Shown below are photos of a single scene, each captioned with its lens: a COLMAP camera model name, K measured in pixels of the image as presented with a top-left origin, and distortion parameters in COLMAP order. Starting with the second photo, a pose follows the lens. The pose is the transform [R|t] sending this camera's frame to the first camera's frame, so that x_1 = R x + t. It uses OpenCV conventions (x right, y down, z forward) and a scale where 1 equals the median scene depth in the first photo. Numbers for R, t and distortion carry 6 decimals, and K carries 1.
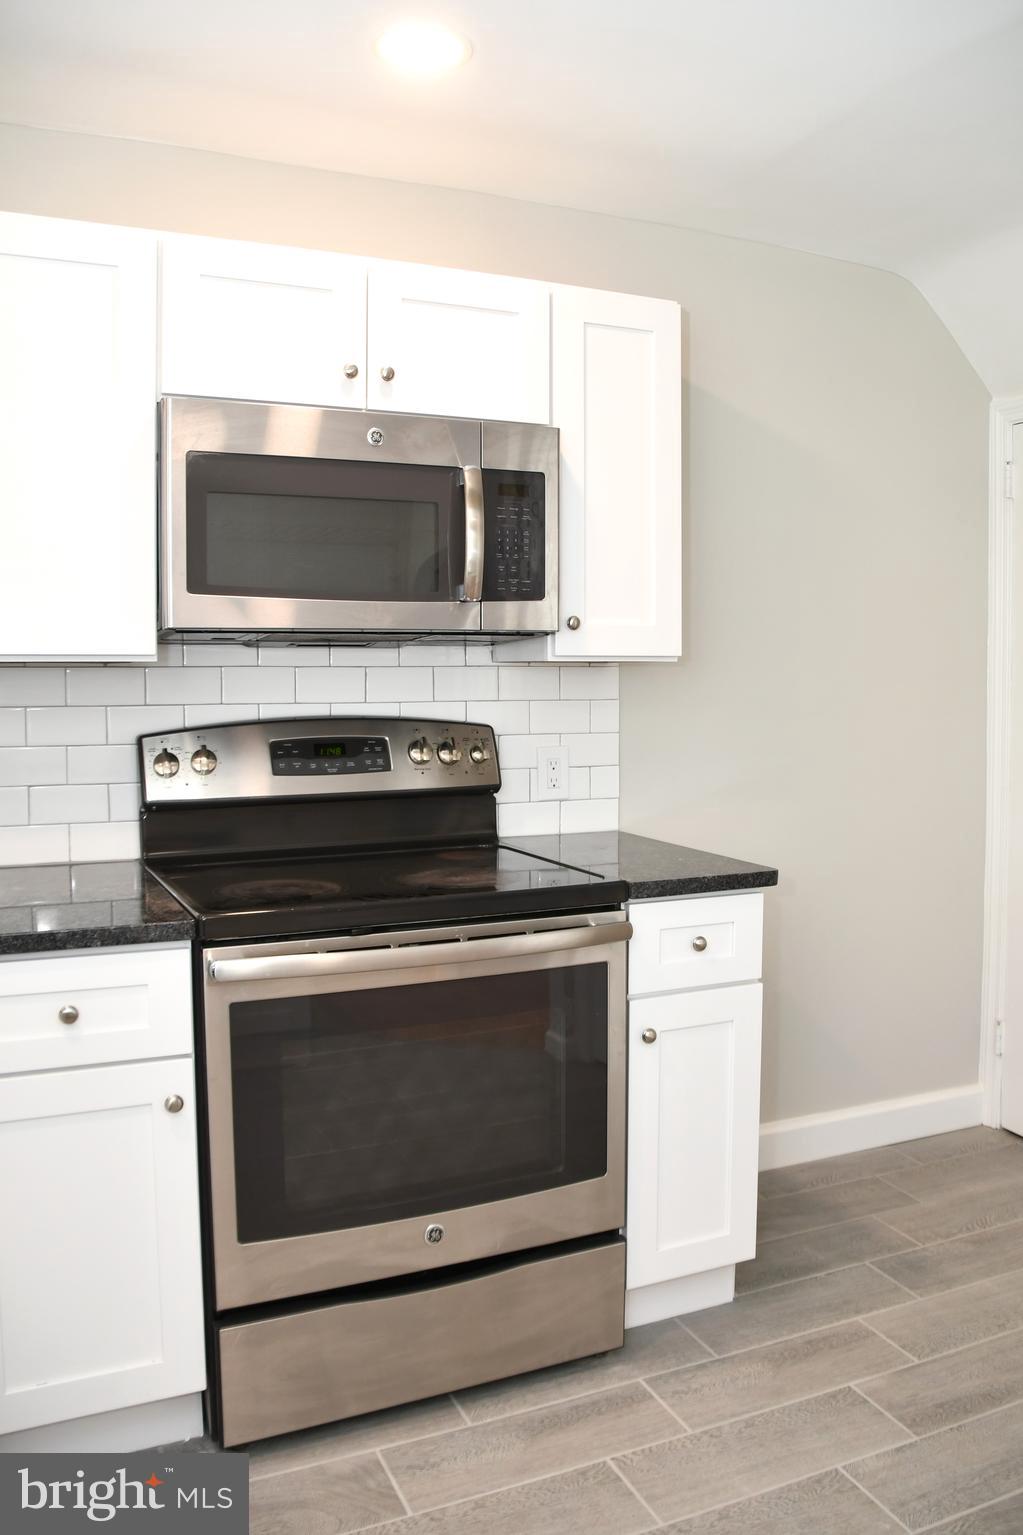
lens RADIAL K [[1221.9, 0, 516.4], [0, 1221.9, 748.2], [0, 0, 1]] dist [-0.115461, -0.000883]
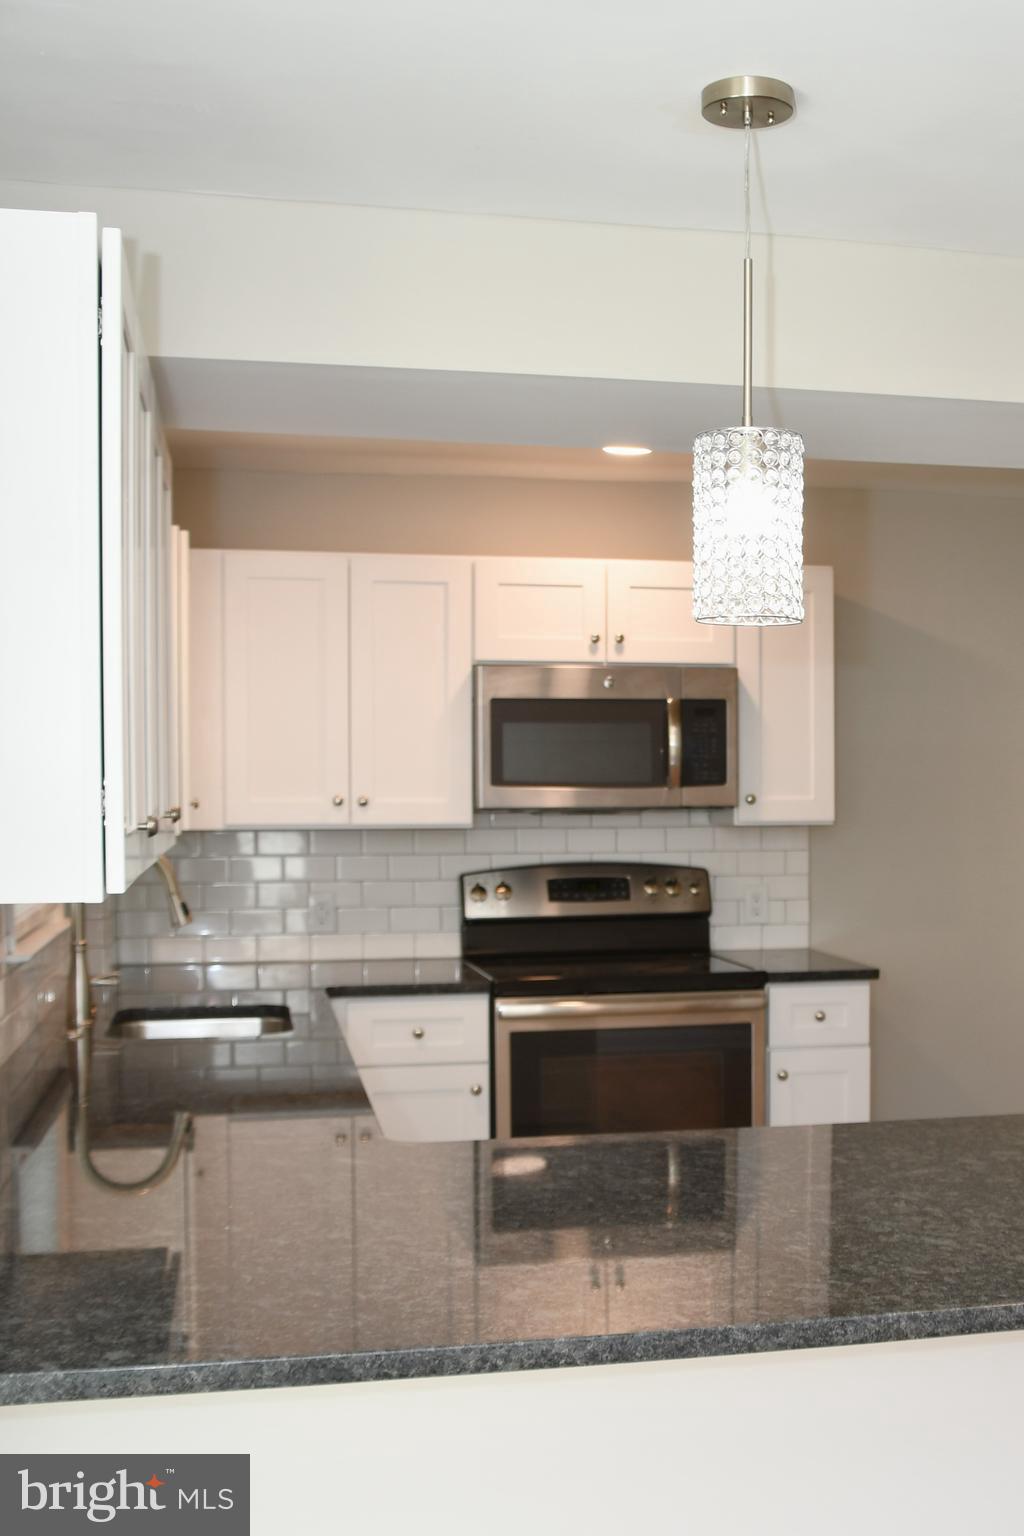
lens RADIAL K [[1794.1, 0, 660.8], [0, 1794.1, 825.4], [0, 0, 1]] dist [-0.106799, 0.236992]
pose [[0.981708, 0.002086, -0.190382, 0.365904], [-0.009330, 0.999266, -0.037161, 0.009673], [0.190165, 0.038257, 0.981006, -1.173766]]
